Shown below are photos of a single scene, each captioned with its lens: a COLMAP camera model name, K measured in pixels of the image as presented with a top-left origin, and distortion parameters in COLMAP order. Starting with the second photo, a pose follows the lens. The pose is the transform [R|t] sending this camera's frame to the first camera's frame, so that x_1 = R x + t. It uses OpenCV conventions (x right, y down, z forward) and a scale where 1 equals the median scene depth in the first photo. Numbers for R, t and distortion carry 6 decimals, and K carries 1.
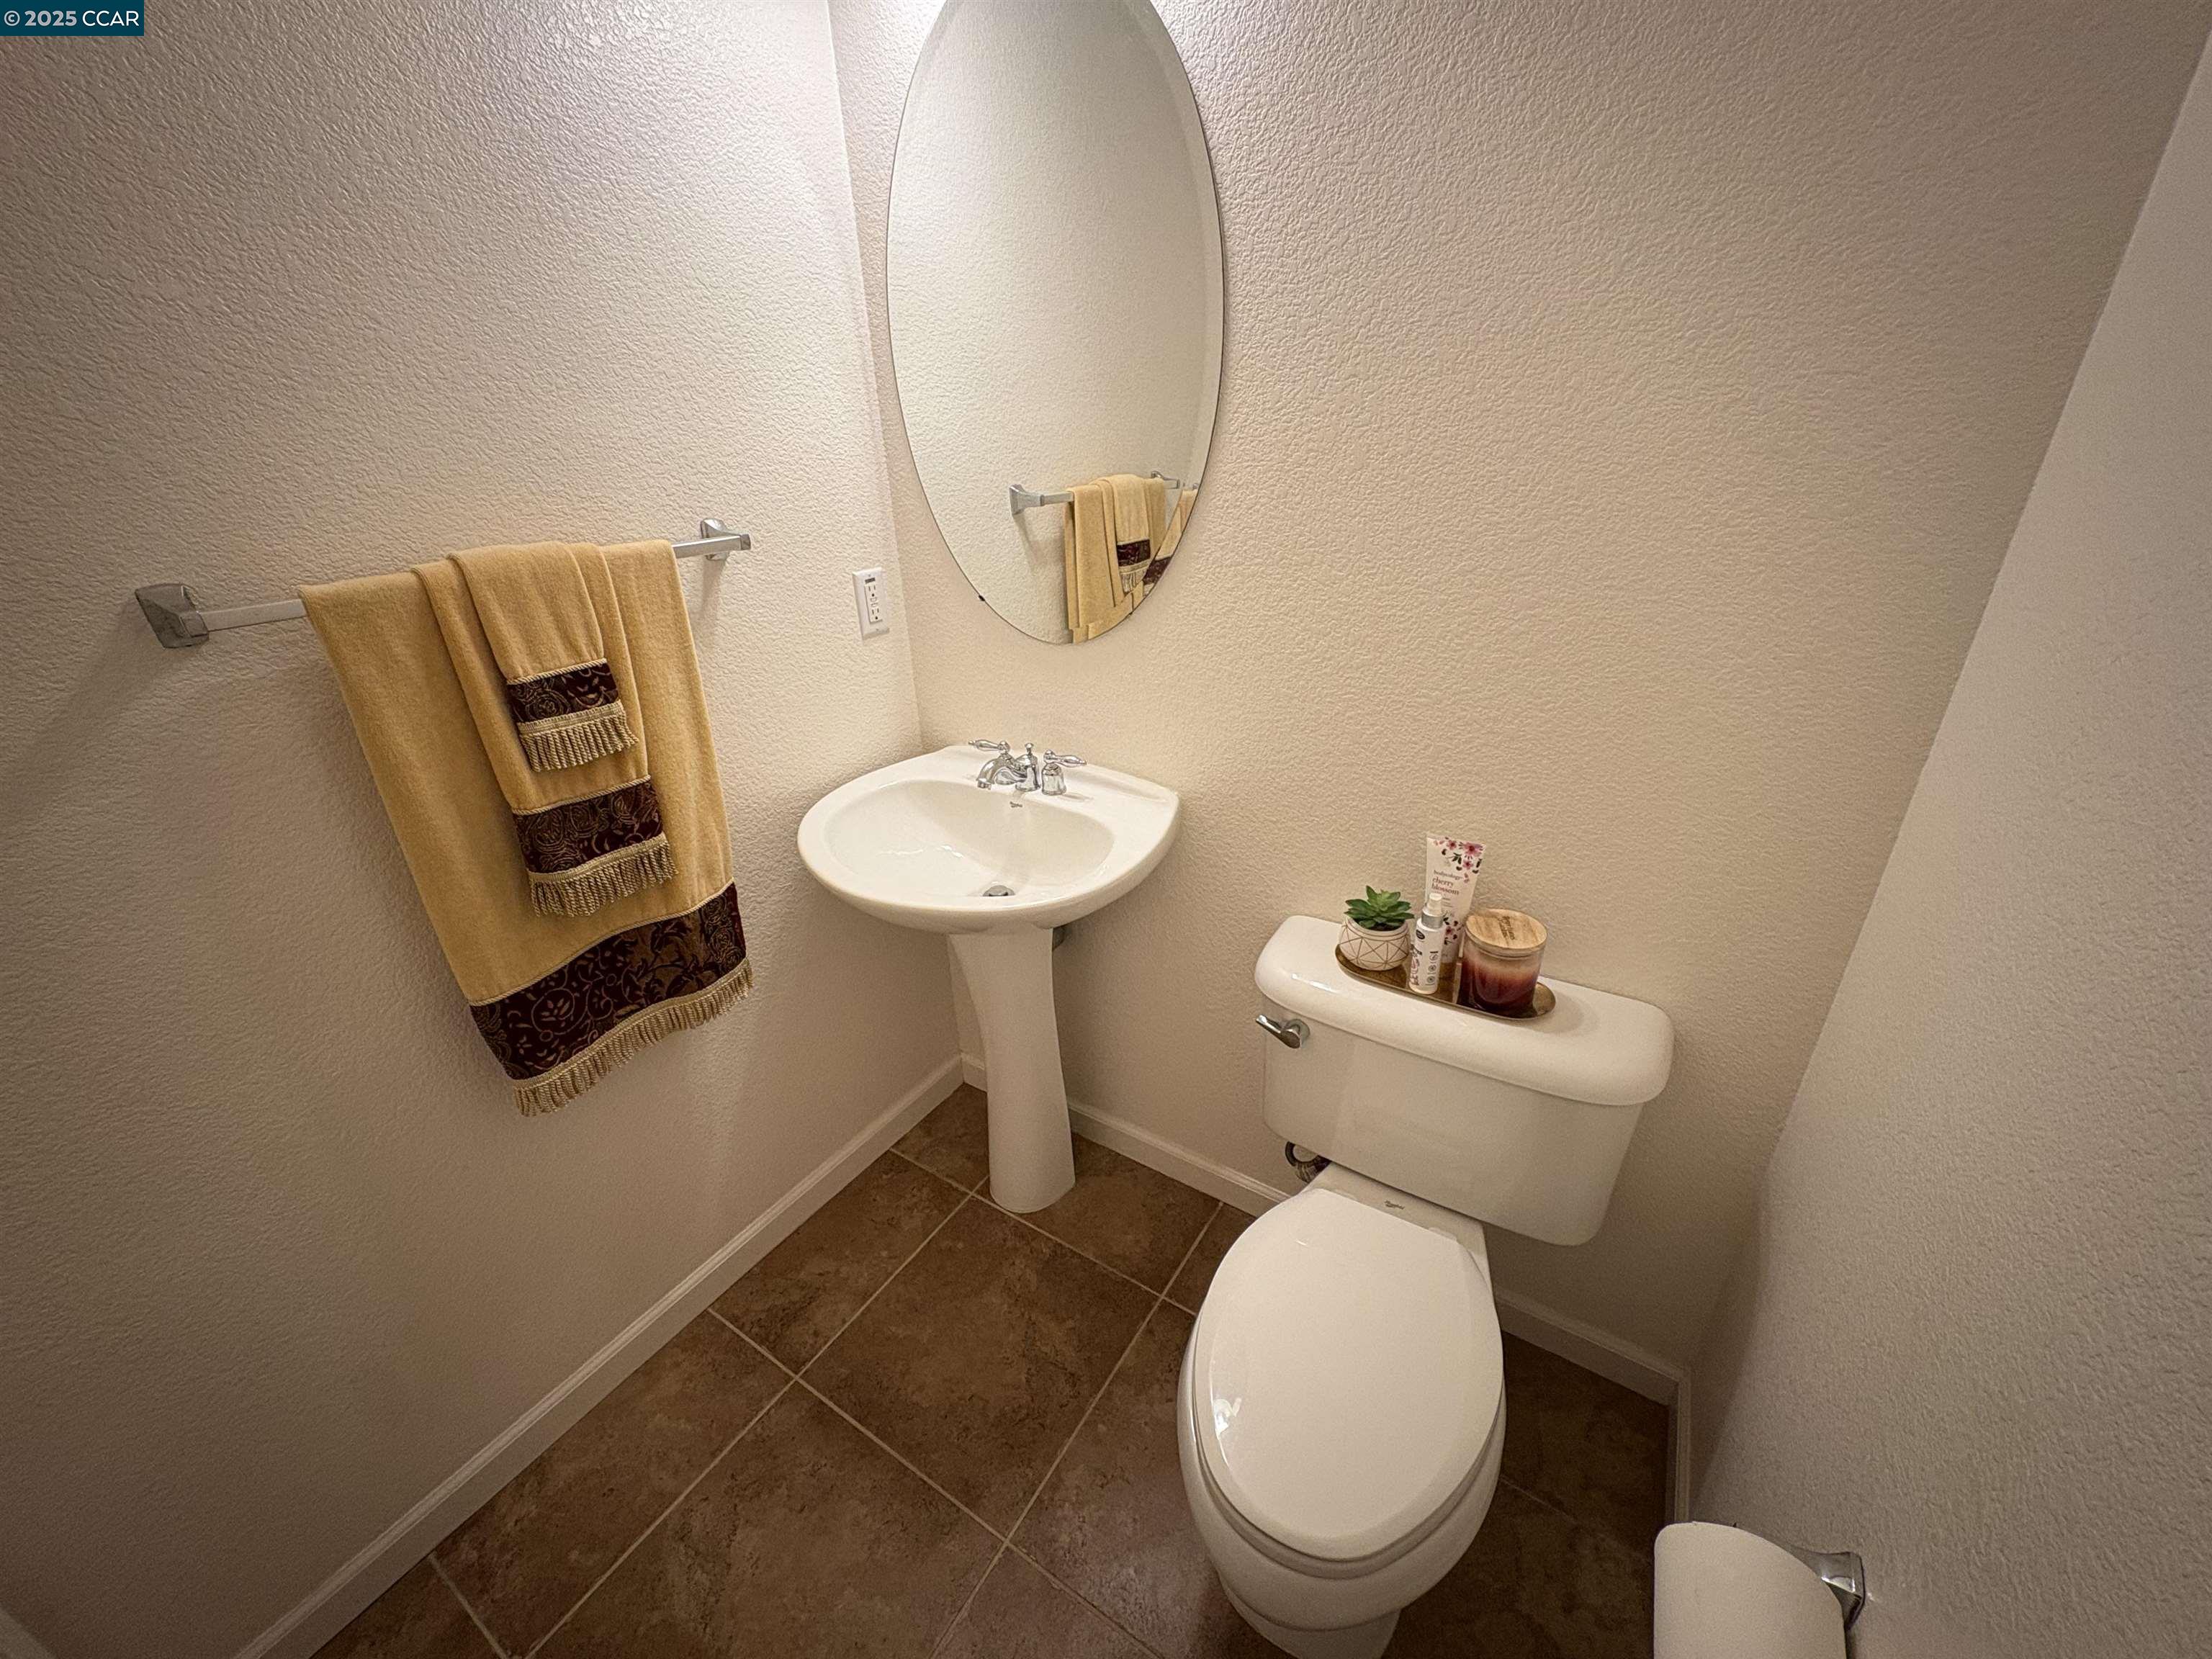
lens RADIAL K [[877.7, 0, 1102.7], [0, 877.7, 832.5], [0, 0, 1]] dist [0.002289, -0.000052]
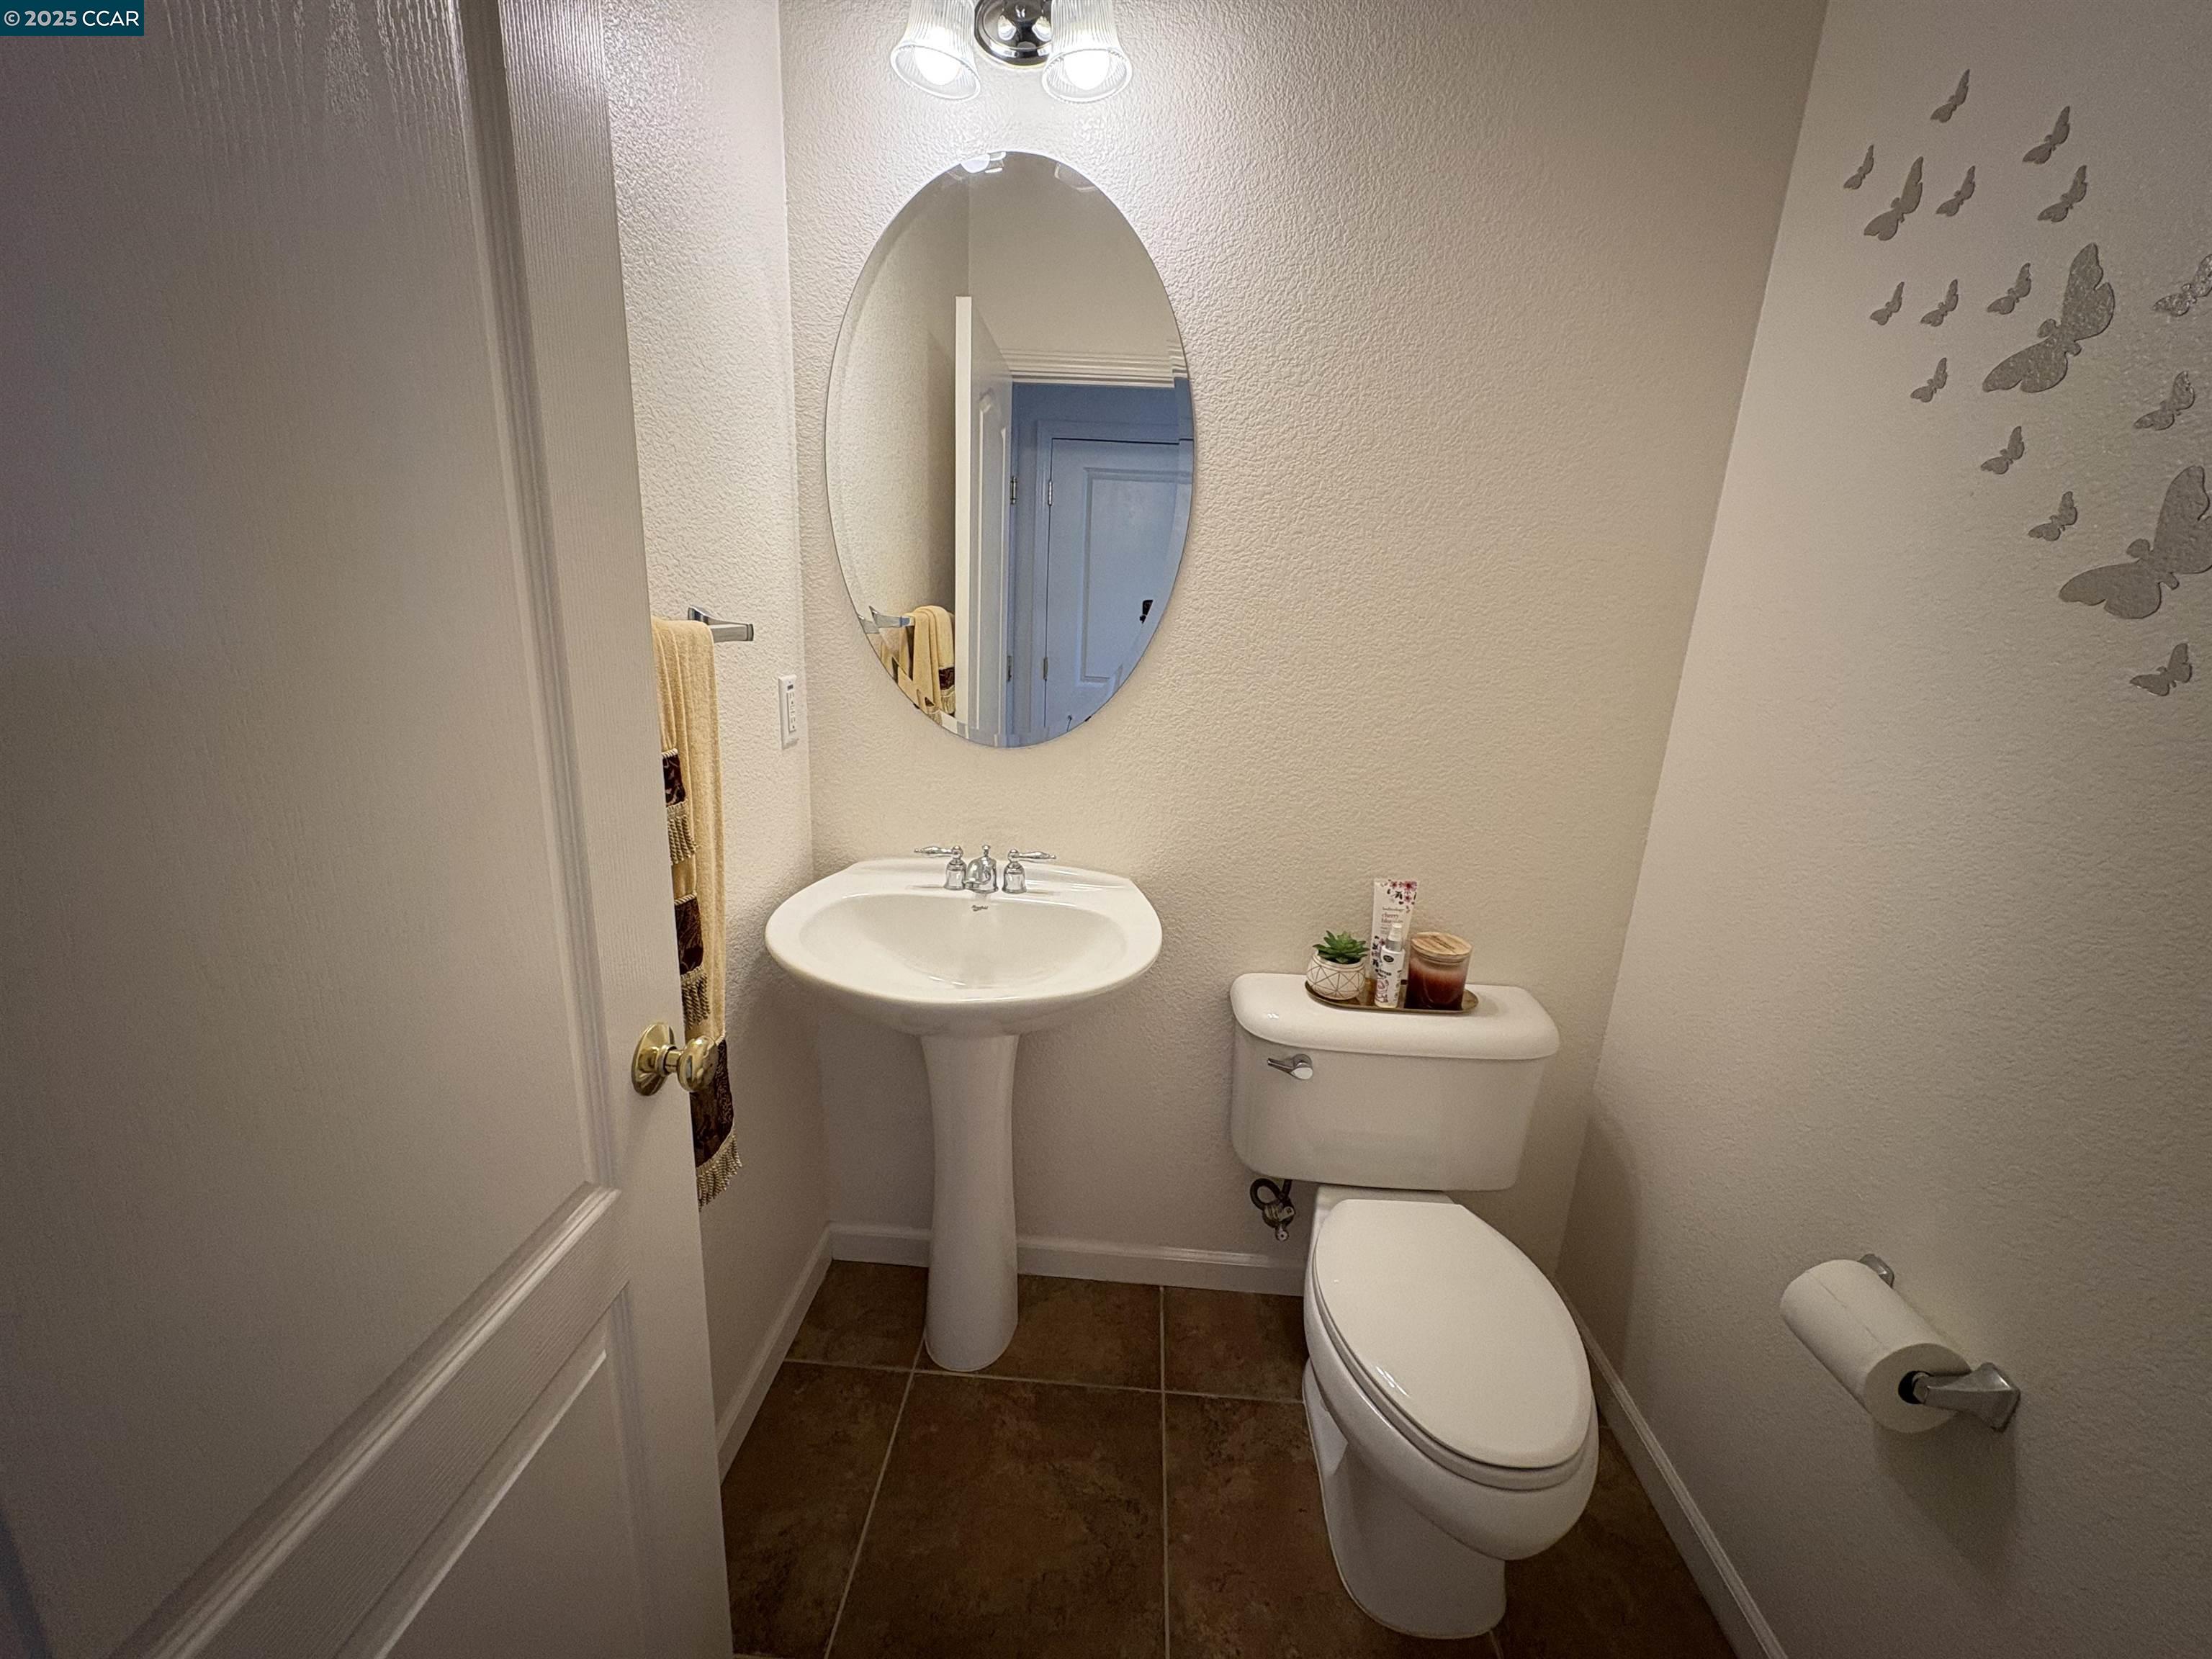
lens RADIAL K [[877.7, 0, 1103.8], [0, 877.7, 833.7], [0, 0, 1]] dist [0.002289, -0.000052]
pose [[0.862583, -0.059307, 0.502428, -0.480106], [0.145786, 0.980117, -0.134597, 0.040847], [-0.484456, 0.189348, 0.854078, 0.077146]]
